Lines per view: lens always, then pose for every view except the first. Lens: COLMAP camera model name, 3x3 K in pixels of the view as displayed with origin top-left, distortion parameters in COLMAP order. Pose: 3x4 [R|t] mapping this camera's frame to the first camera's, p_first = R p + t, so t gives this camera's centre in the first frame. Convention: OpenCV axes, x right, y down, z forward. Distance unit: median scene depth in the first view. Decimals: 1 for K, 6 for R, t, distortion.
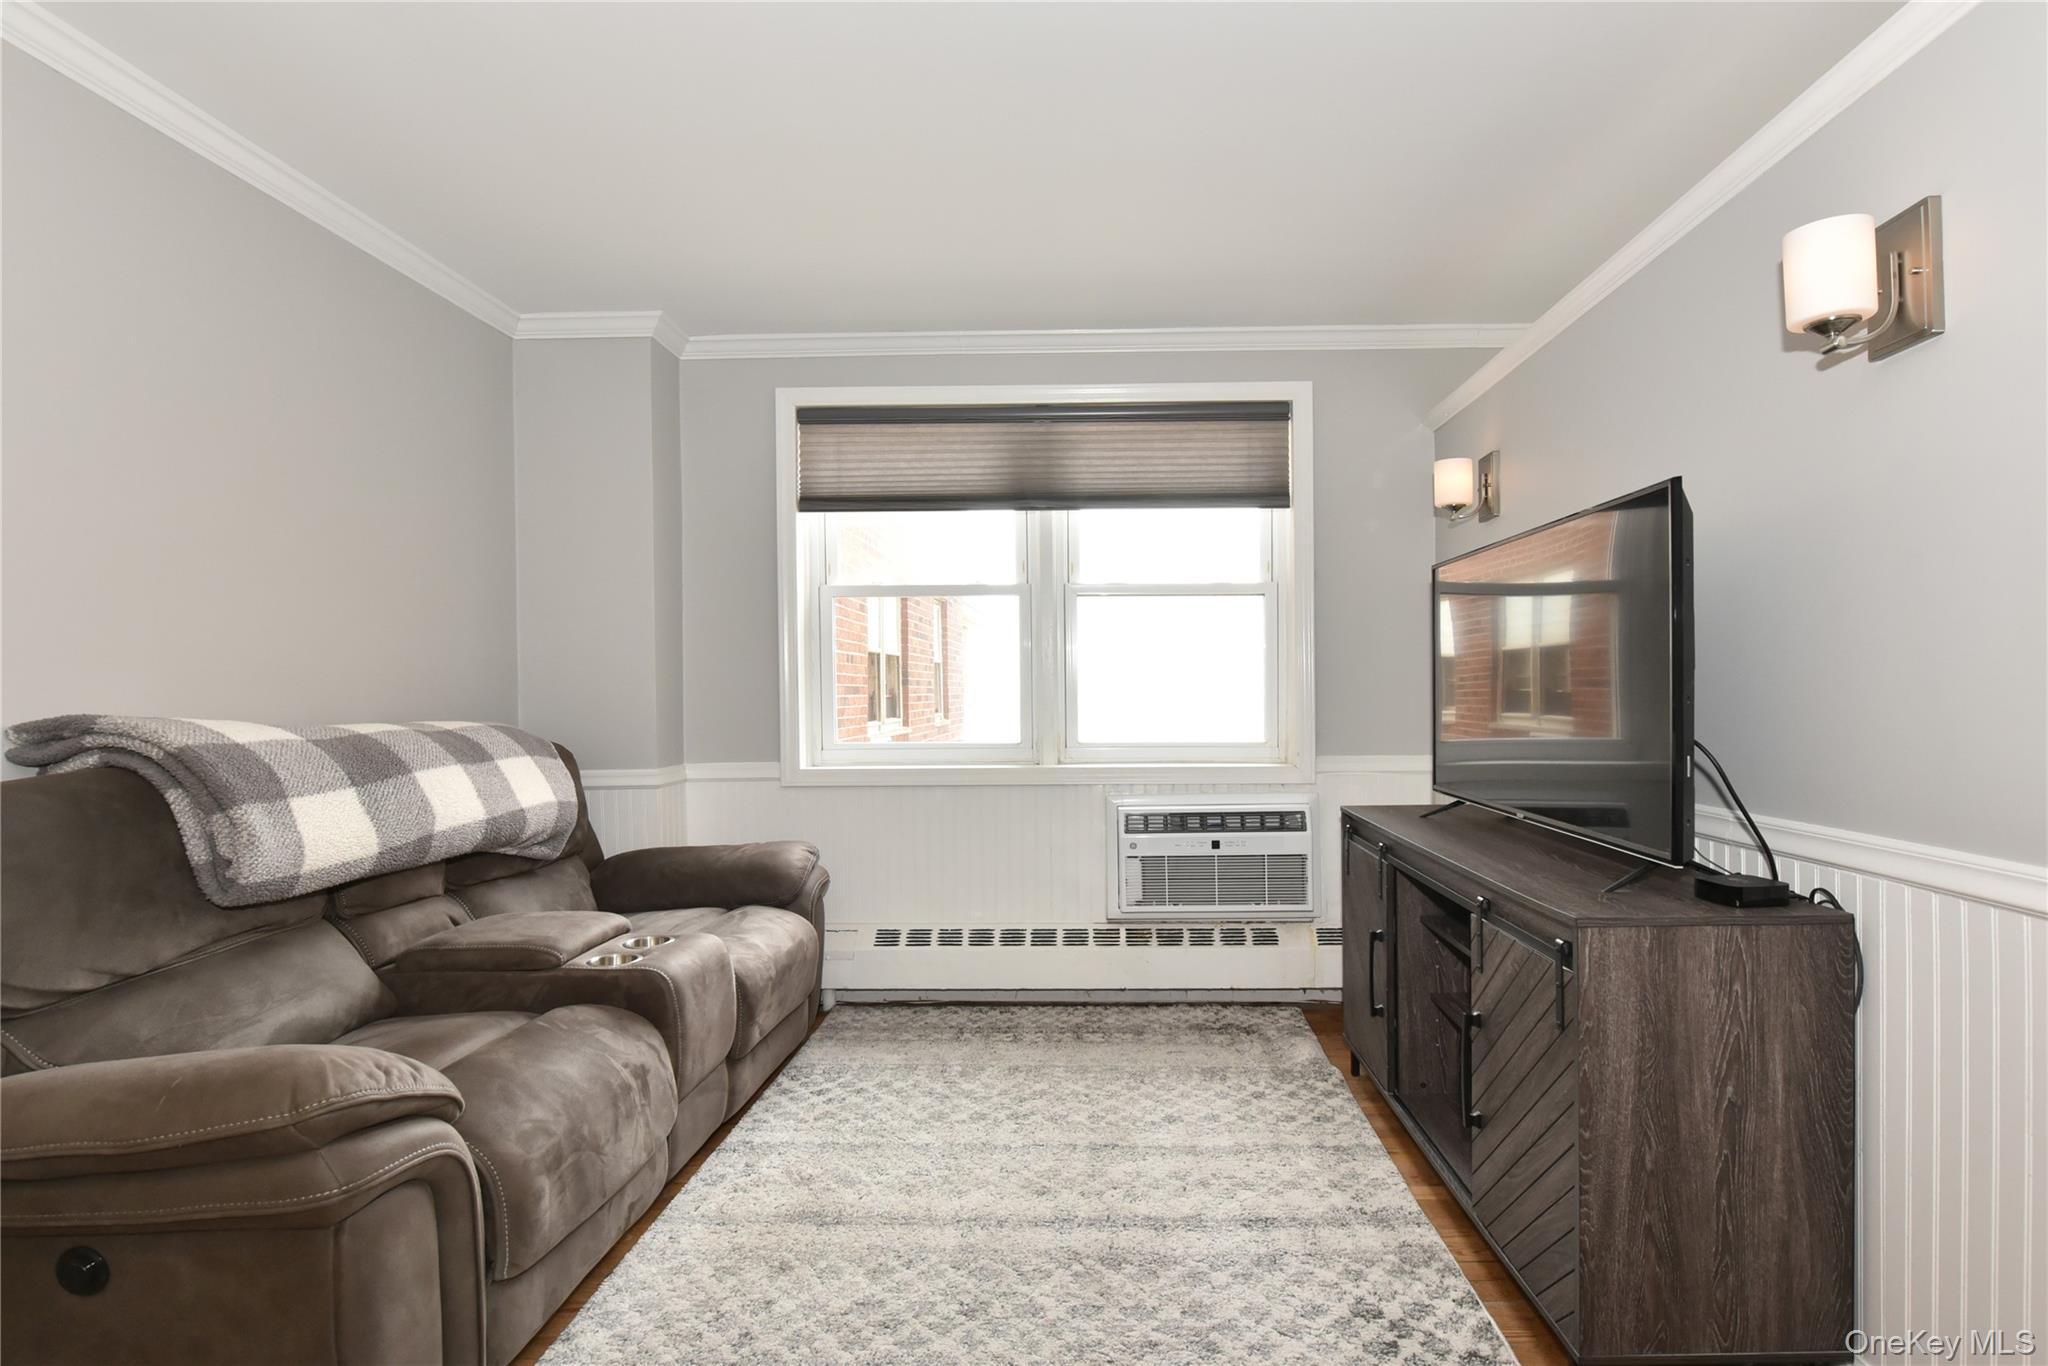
lens RADIAL K [[943.0, 0, 1024.0], [0, 943.0, 683.0], [0, 0, 1]] dist [-0.001080, -0.000269]
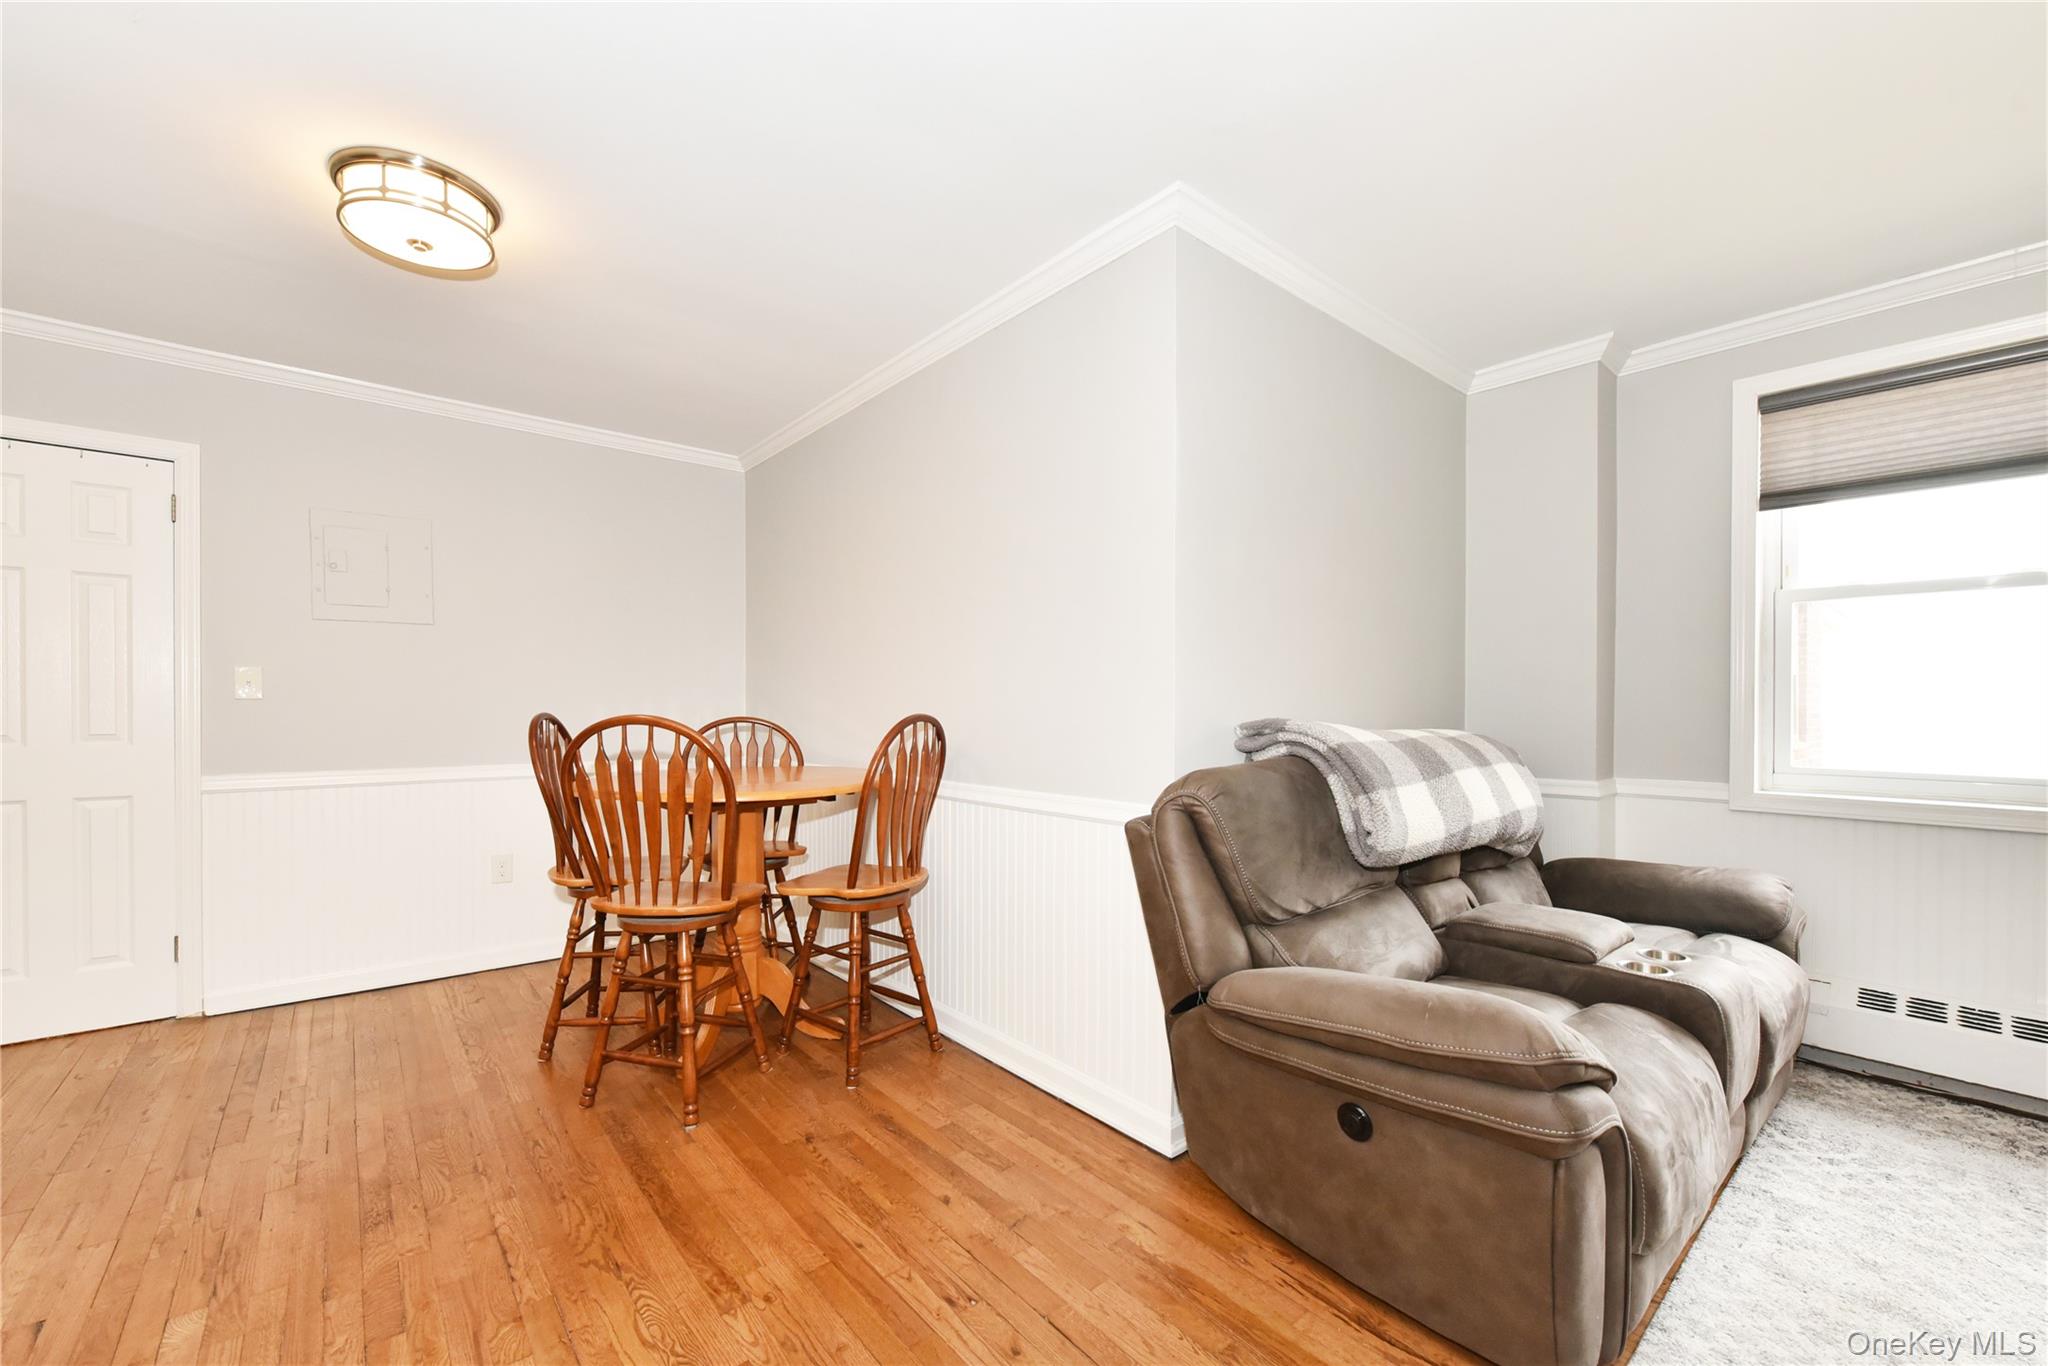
lens RADIAL K [[826.9, 0, 1020.9], [0, 826.9, 702.1], [0, 0, 1]] dist [-0.001271, -0.000171]
pose [[0.702492, 0.009984, -0.711622, -0.274744], [-0.005417, 0.999948, 0.008682, 0.000512], [0.711671, -0.002244, 0.702509, -0.113462]]
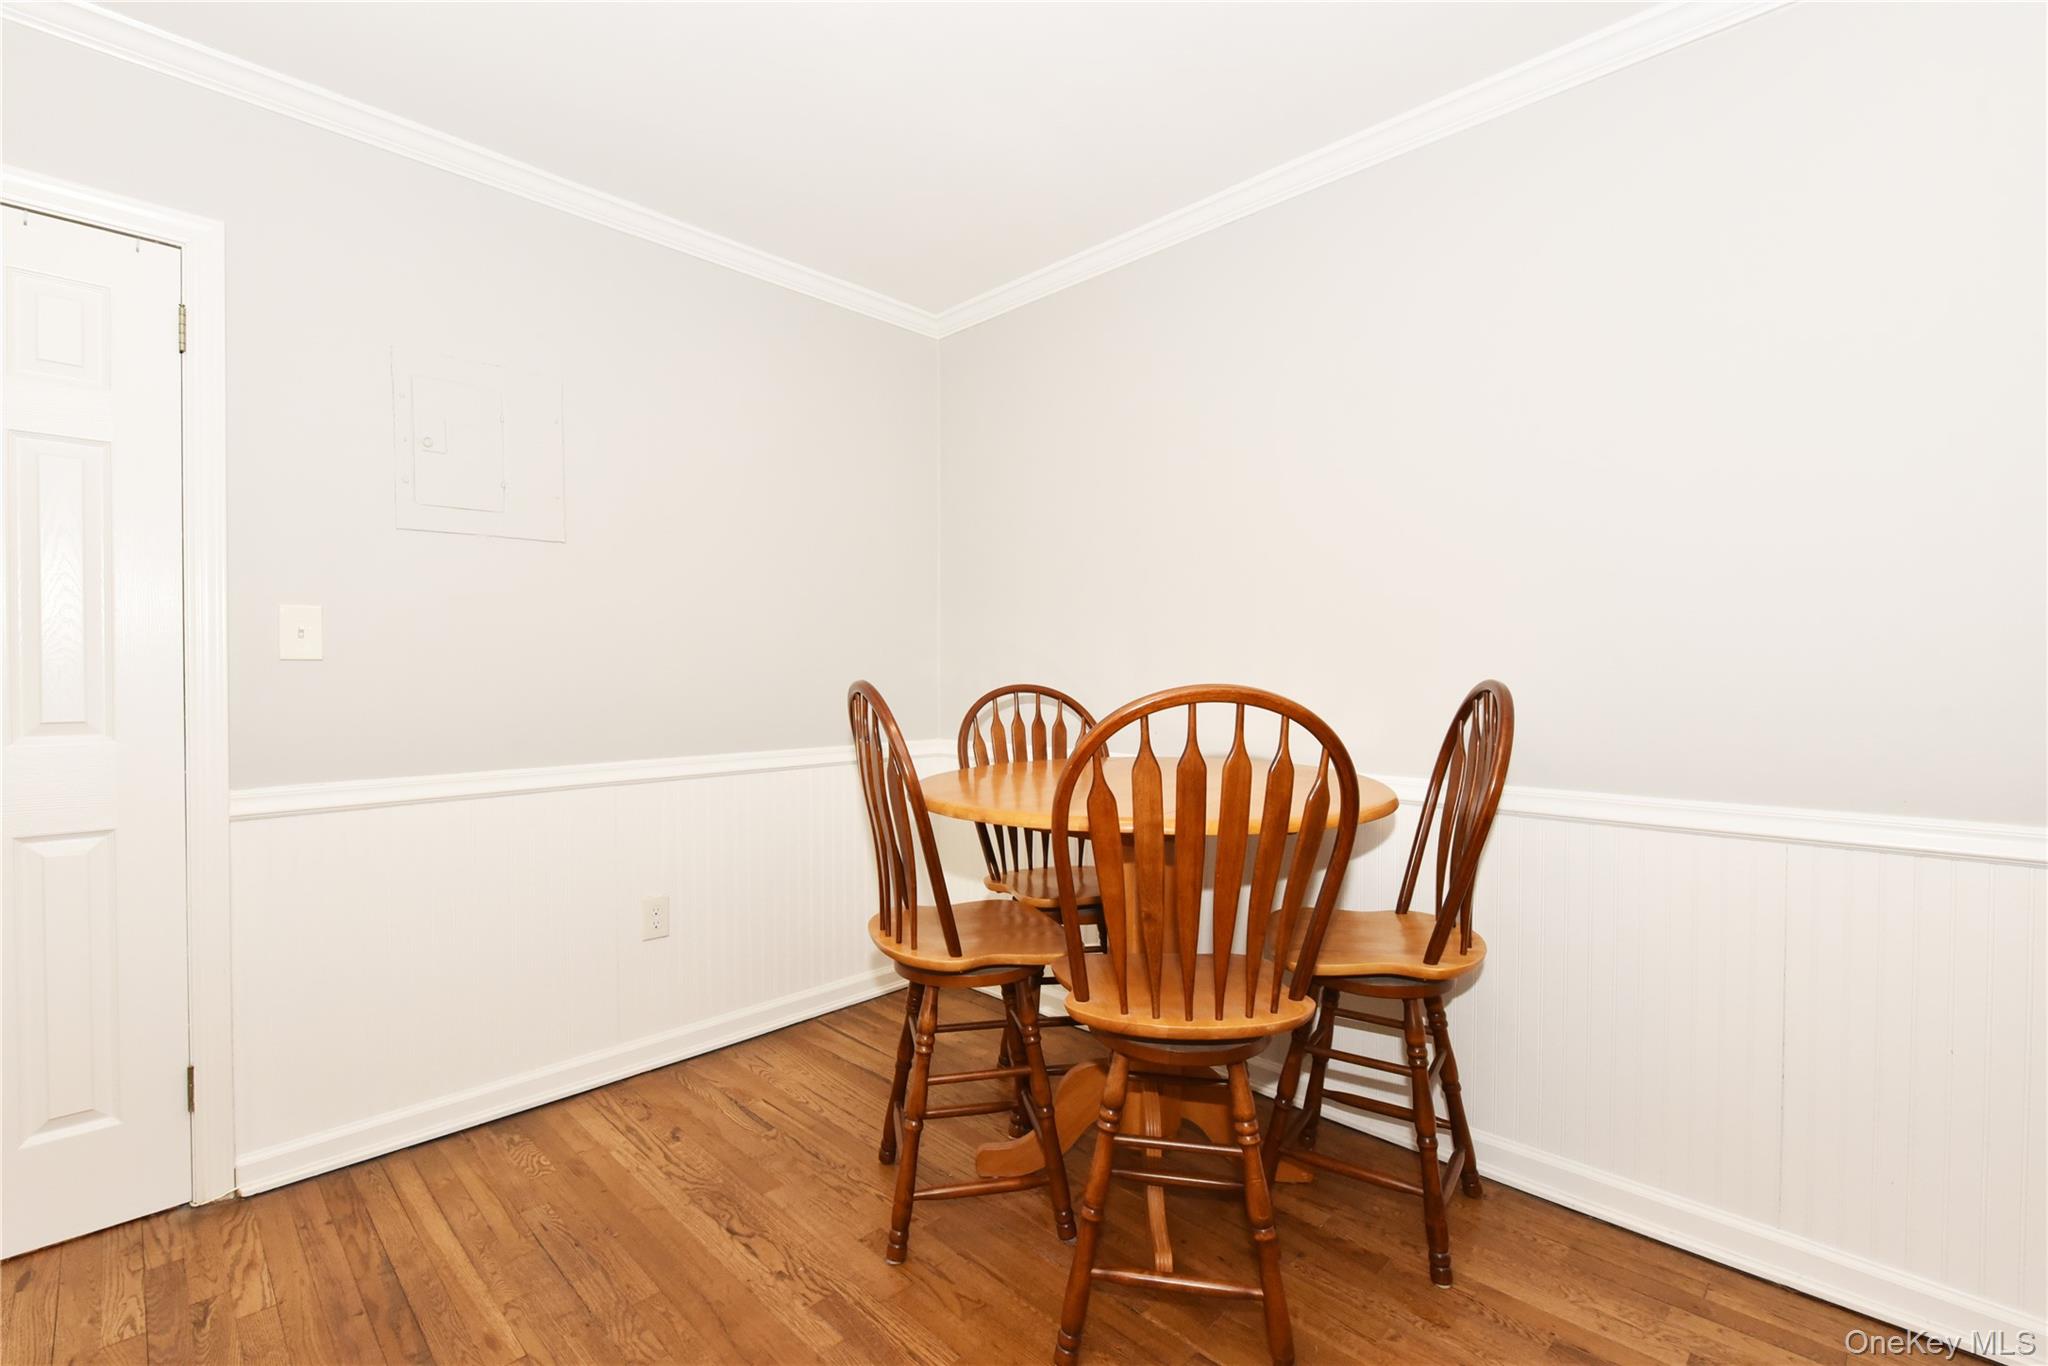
lens RADIAL K [[926.7, 0, 1021.9], [0, 926.7, 671.3], [0, 0, 1]] dist [0.001613, -0.000128]
pose [[0.762474, 0.012387, -0.646901, -0.764531], [-0.002678, 0.999869, 0.015989, 0.006191], [0.647014, -0.010459, 0.762407, -0.238745]]
